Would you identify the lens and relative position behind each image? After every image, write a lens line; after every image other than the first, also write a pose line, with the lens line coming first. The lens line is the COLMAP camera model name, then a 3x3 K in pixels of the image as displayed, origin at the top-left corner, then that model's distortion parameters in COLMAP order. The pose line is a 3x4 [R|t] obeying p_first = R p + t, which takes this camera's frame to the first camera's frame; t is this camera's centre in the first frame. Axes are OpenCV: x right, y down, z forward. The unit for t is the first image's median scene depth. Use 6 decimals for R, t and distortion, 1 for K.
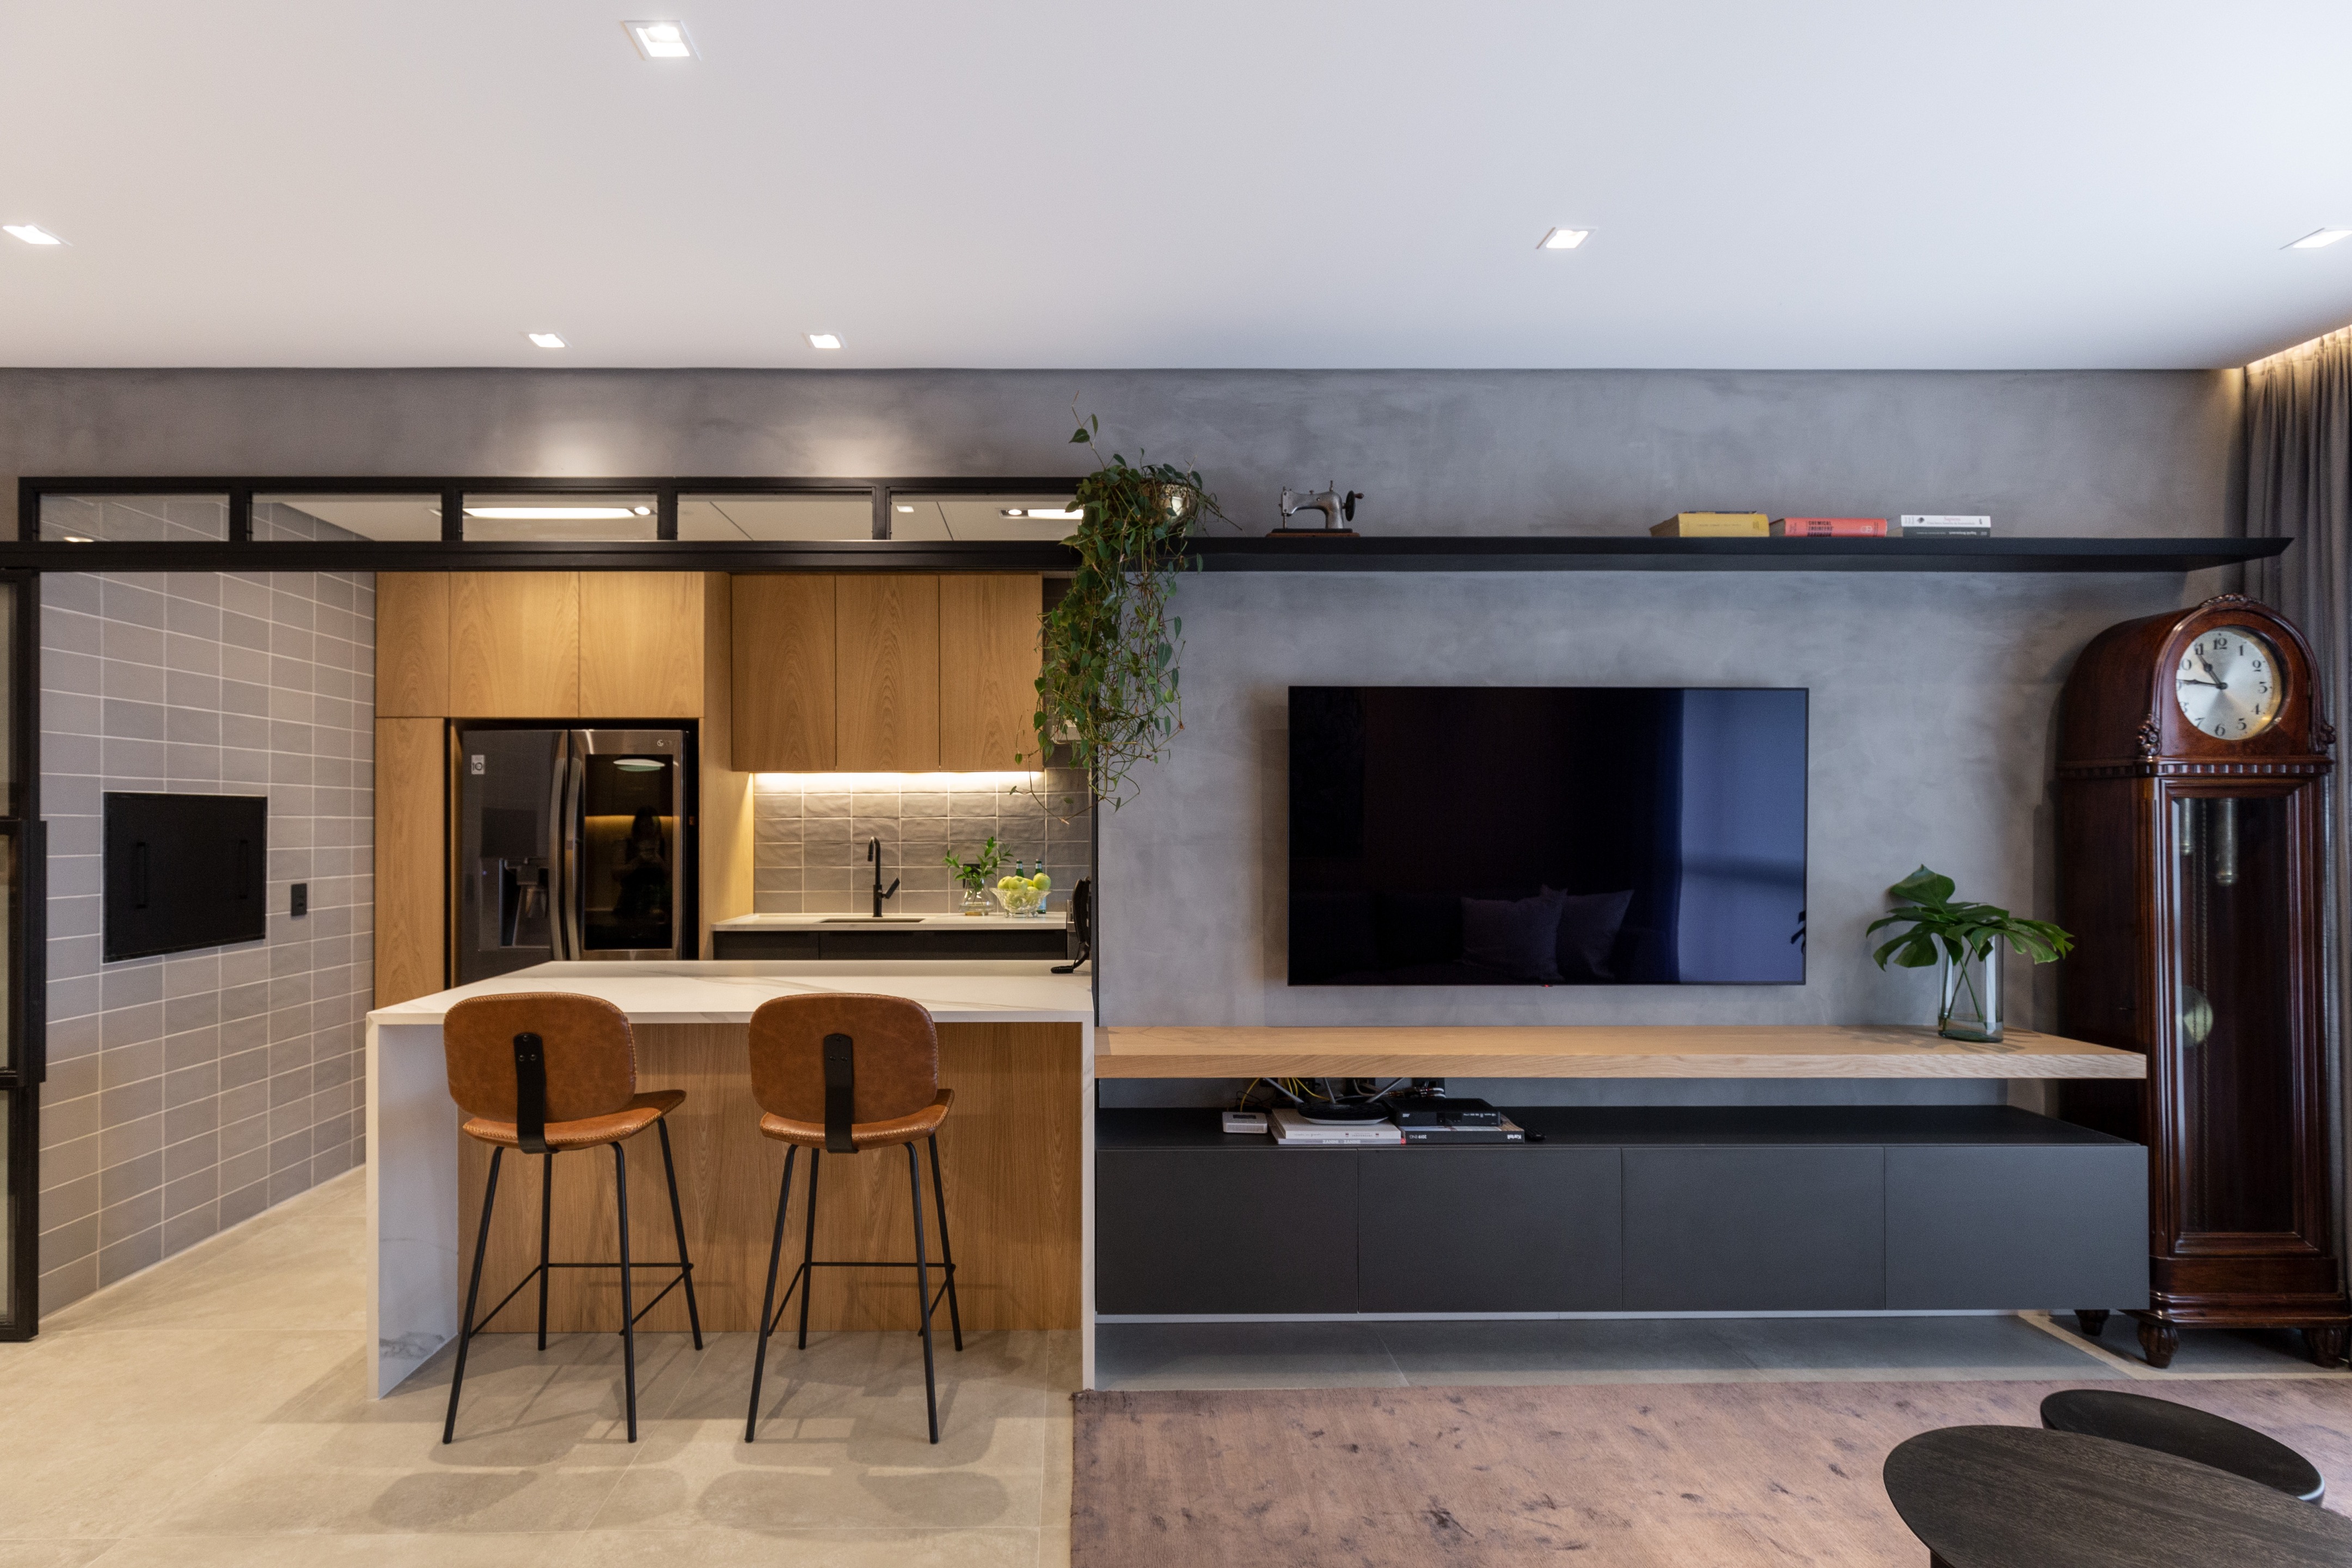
lens RADIAL K [[1105.7, 0, 1094.9], [0, 1105.7, 812.0], [0, 0, 1]] dist [-0.000400, 0.000014]
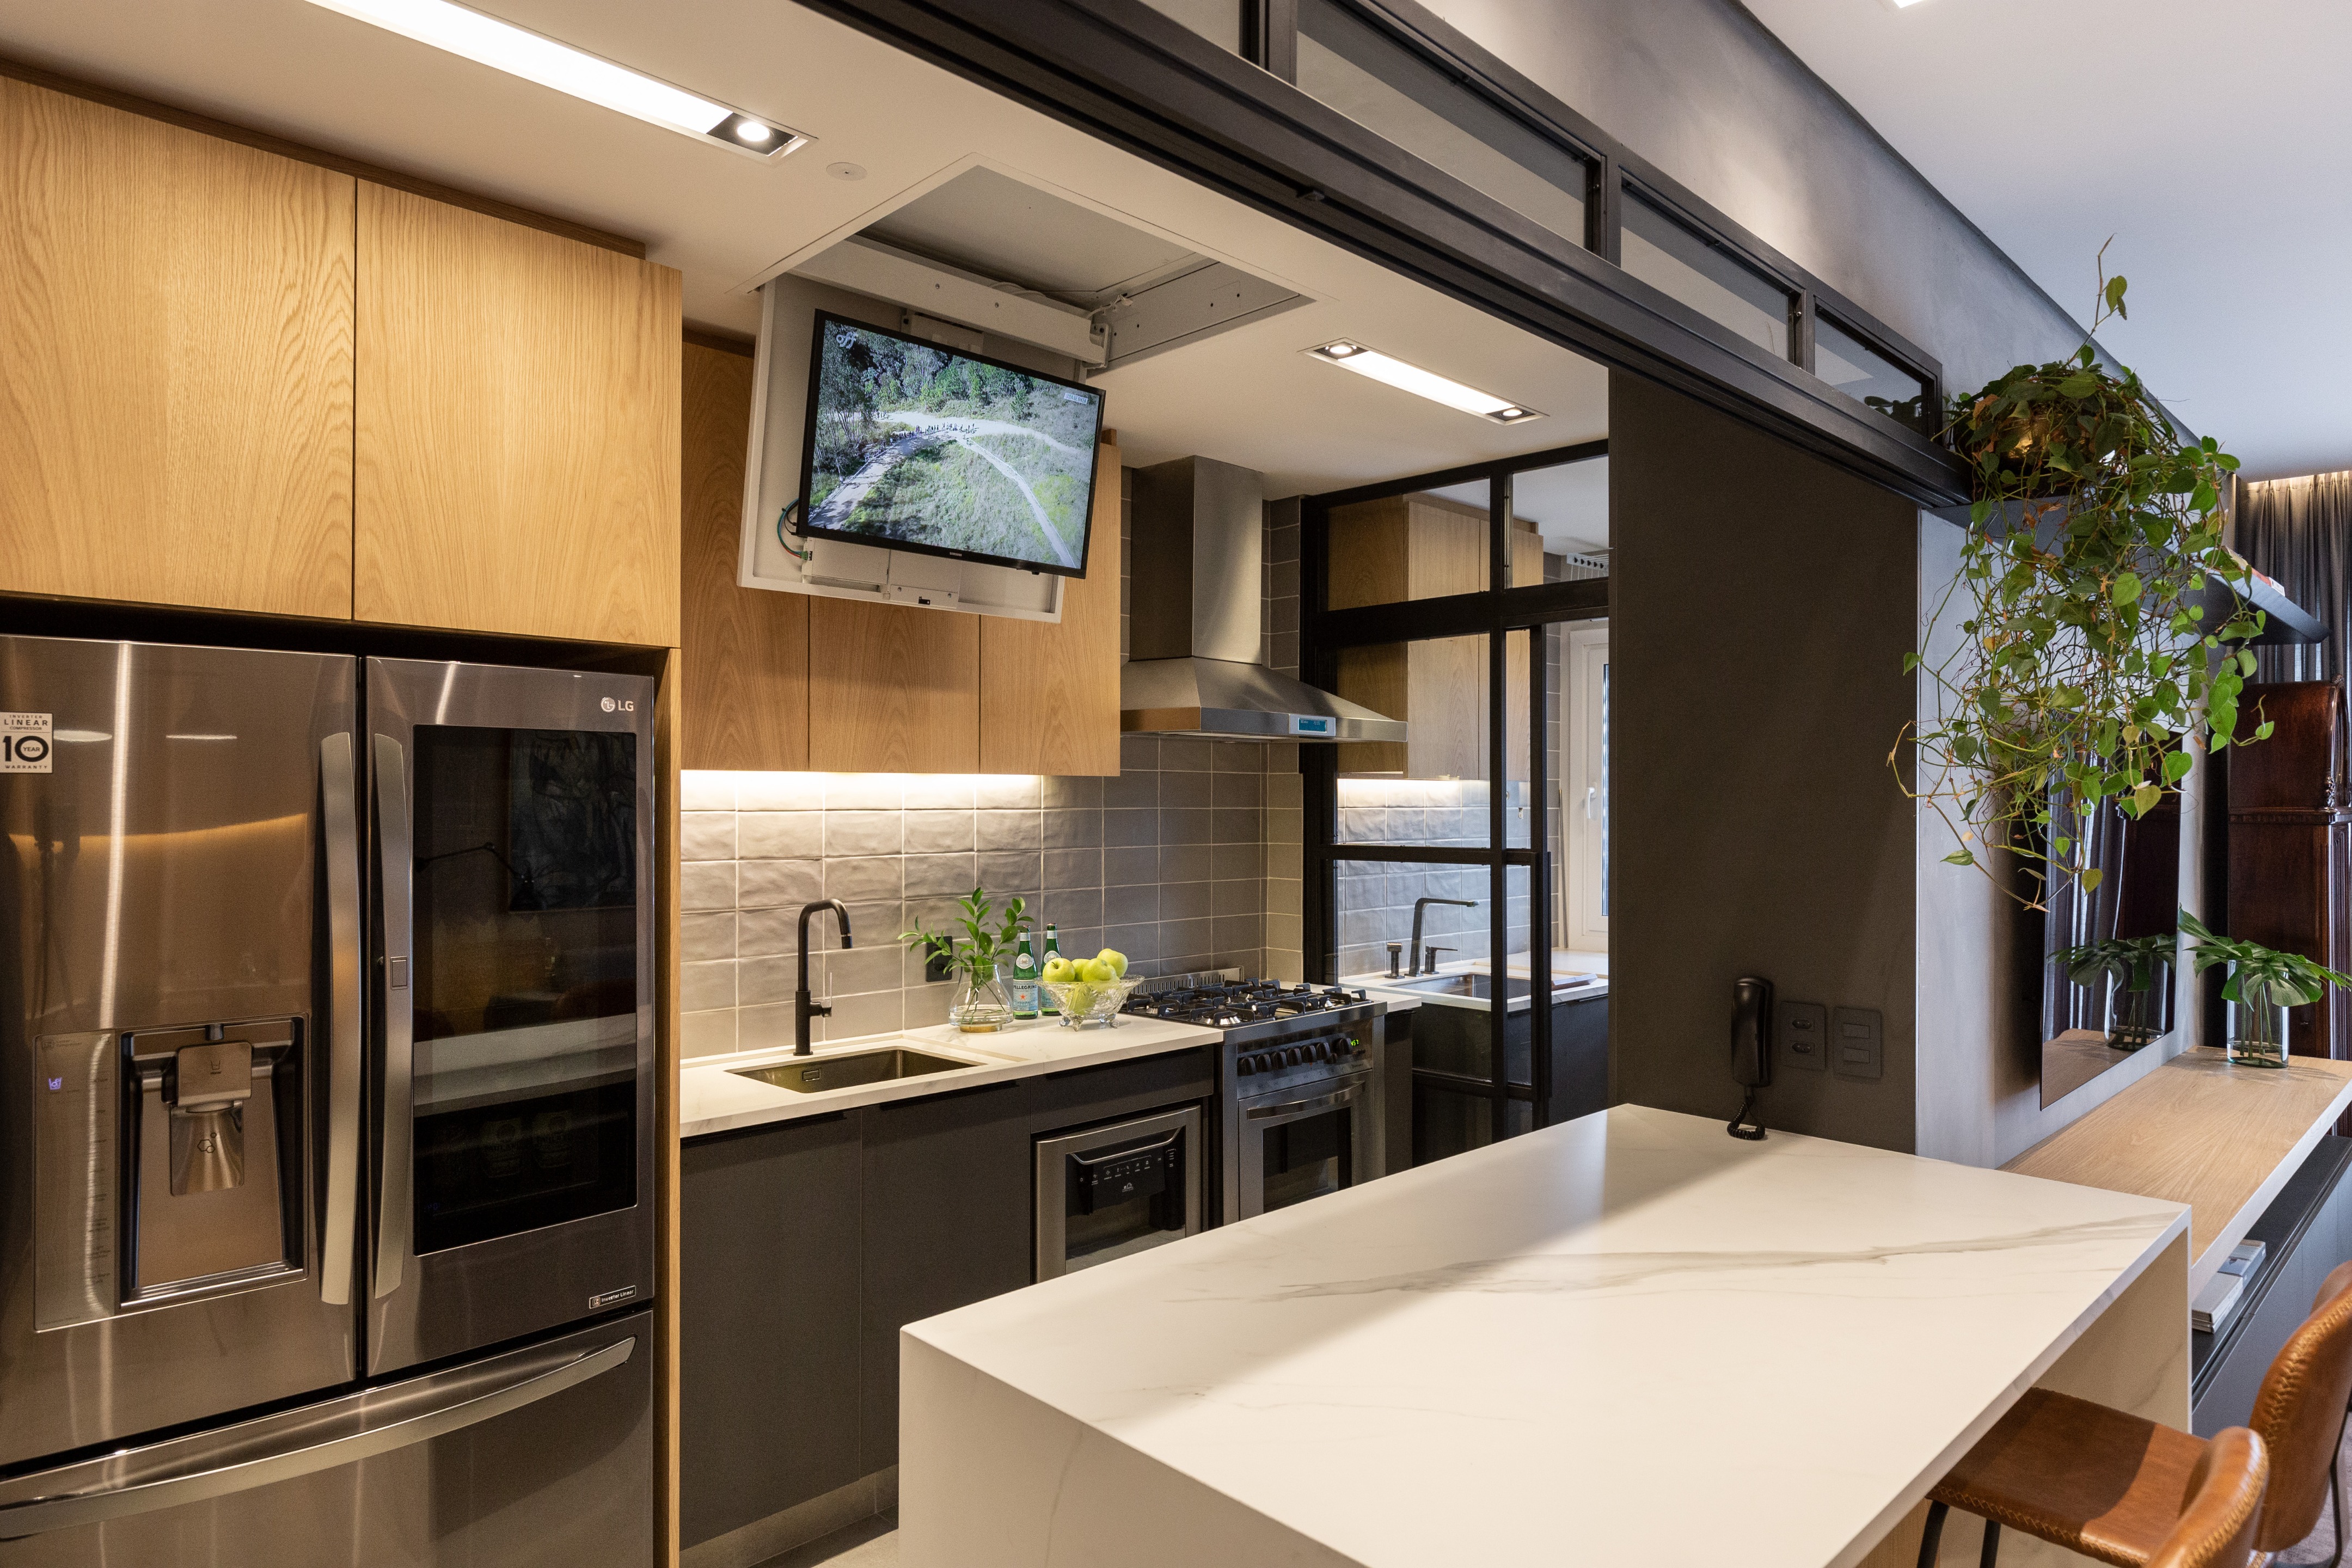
lens RADIAL K [[1371.6, 0, 1177.4], [0, 1371.6, 793.9], [0, 0, 1]] dist [-0.001216, -0.000795]
pose [[0.722827, 0.007871, 0.690984, -0.641576], [-0.012547, 0.999920, 0.001734, -0.035914], [-0.690915, -0.009923, 0.722868, 0.535008]]
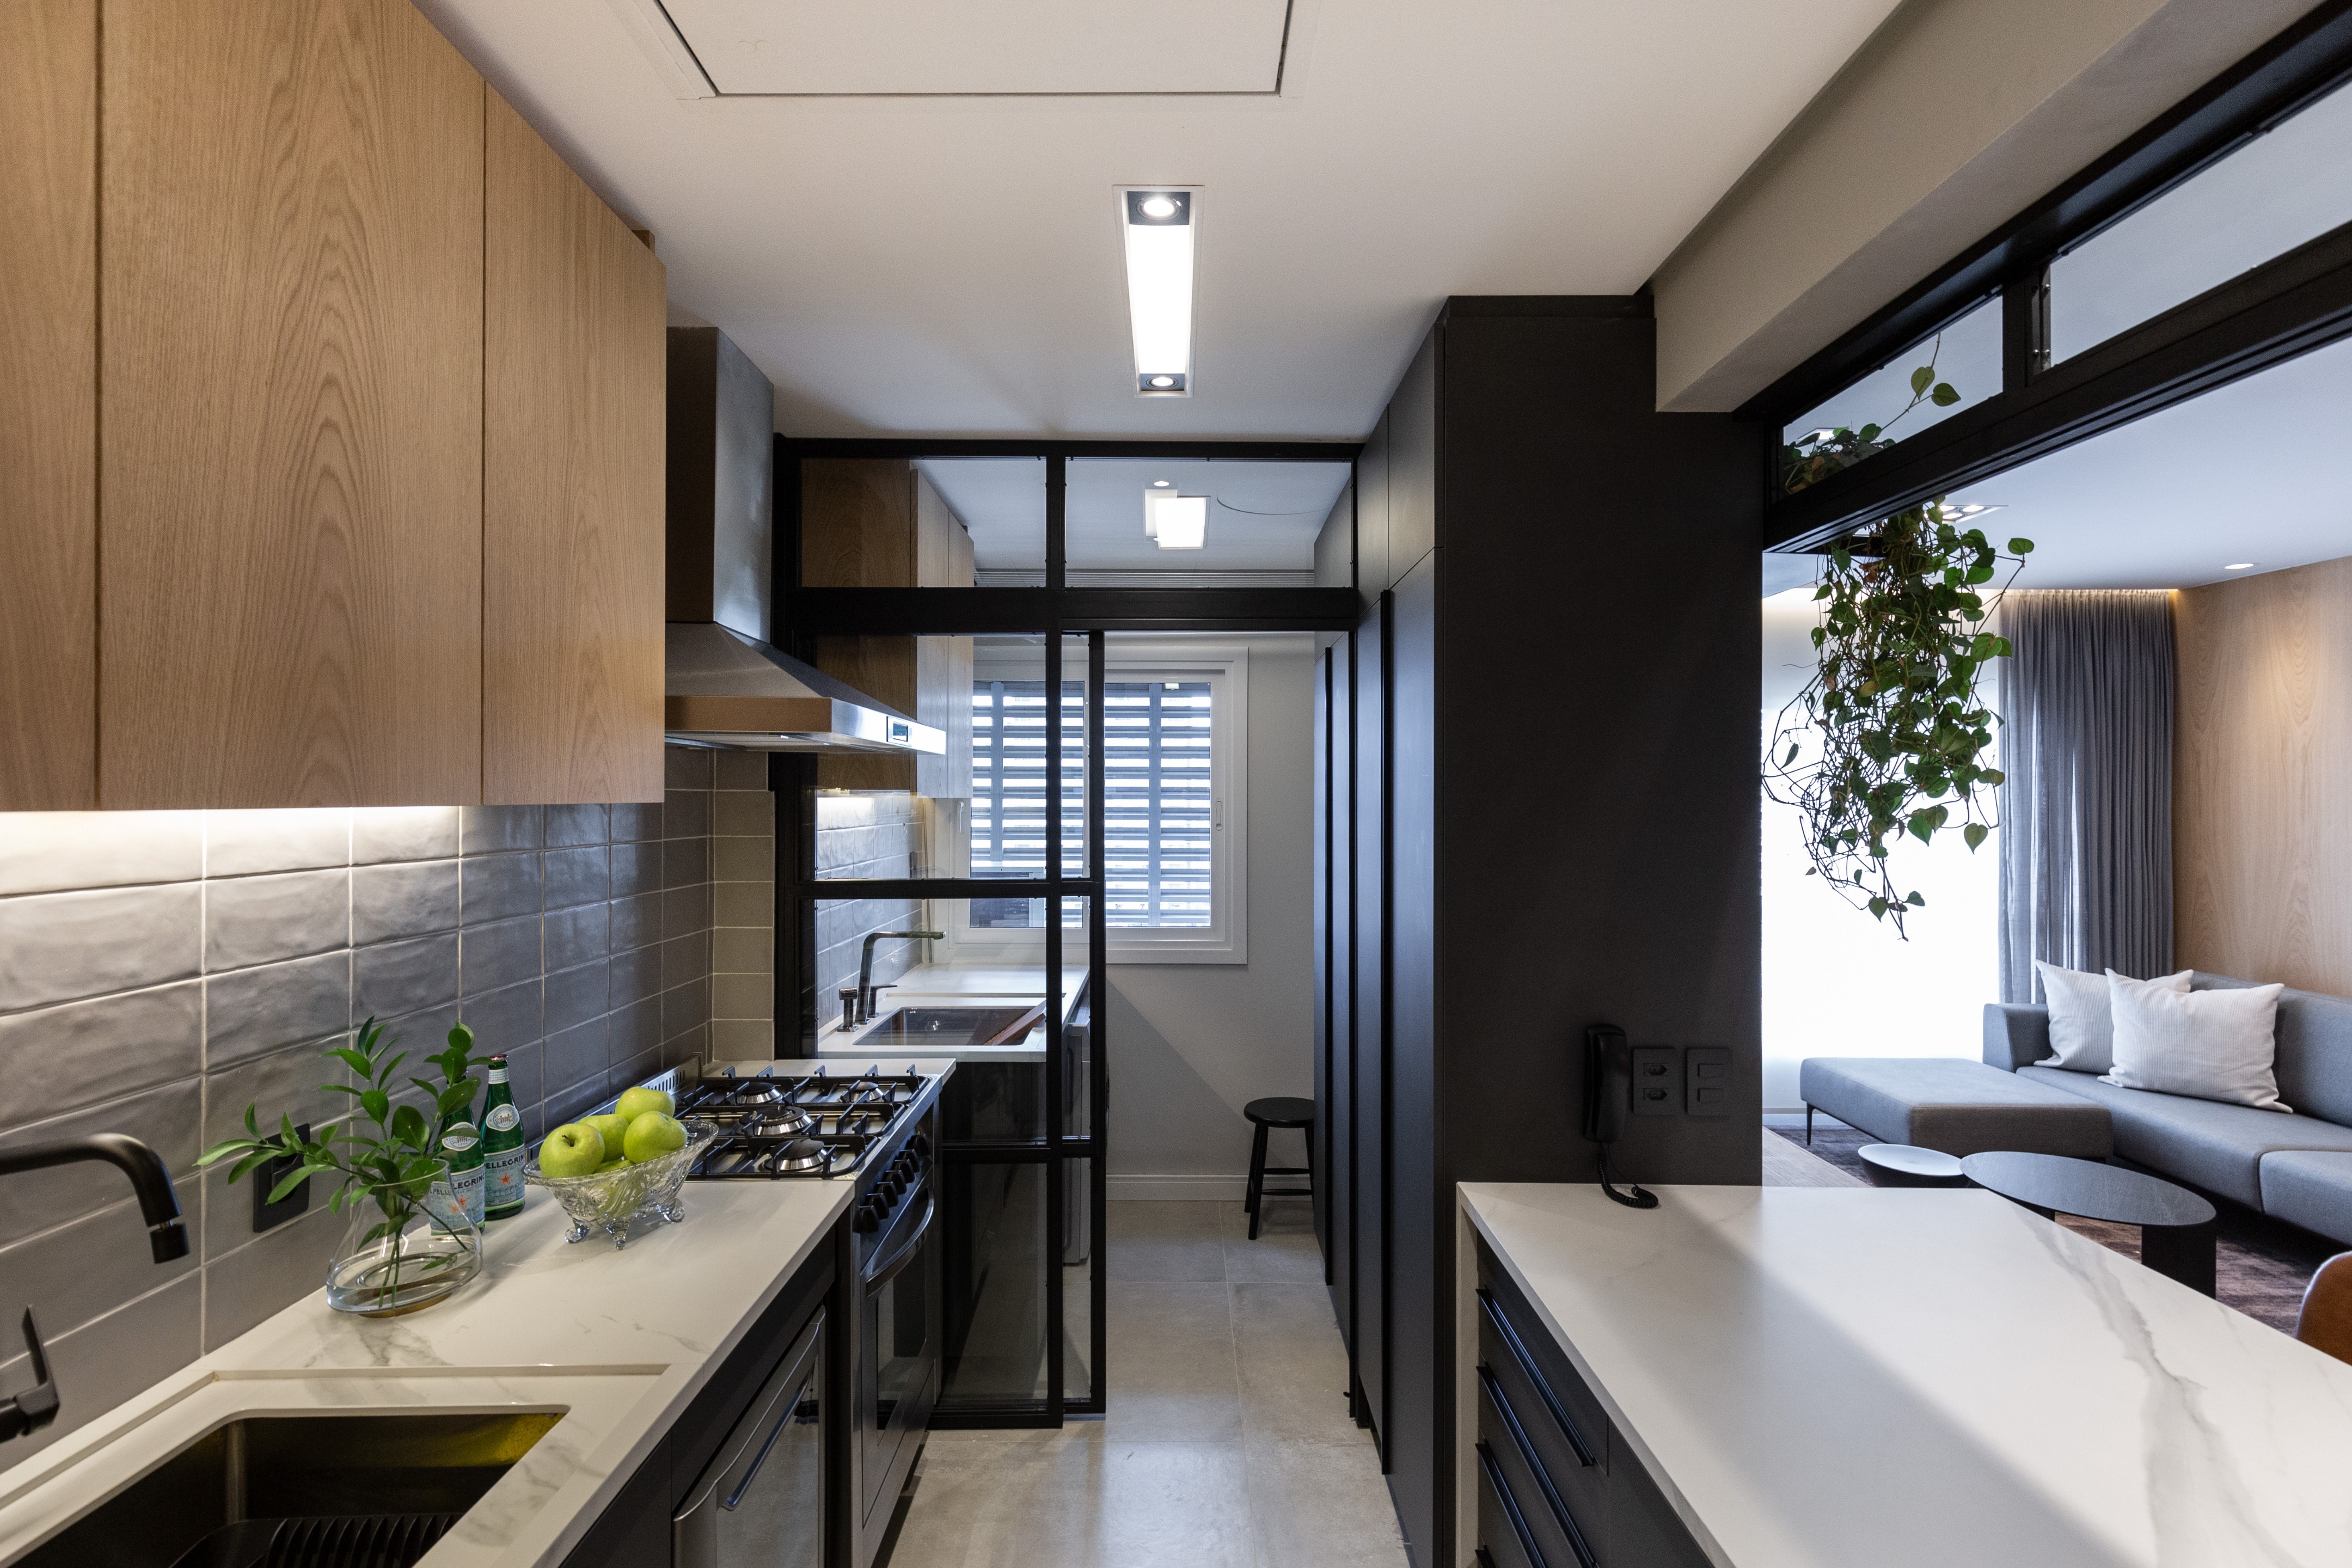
lens RADIAL K [[1070.3, 0, 1170.7], [0, 1070.3, 791.7], [0, 0, 1]] dist [0.007444, -0.000726]
pose [[0.015296, 0.008038, 0.999851, -0.478348], [-0.012352, 0.999893, -0.007850, -0.048729], [-0.999807, -0.012230, 0.015393, 0.993322]]
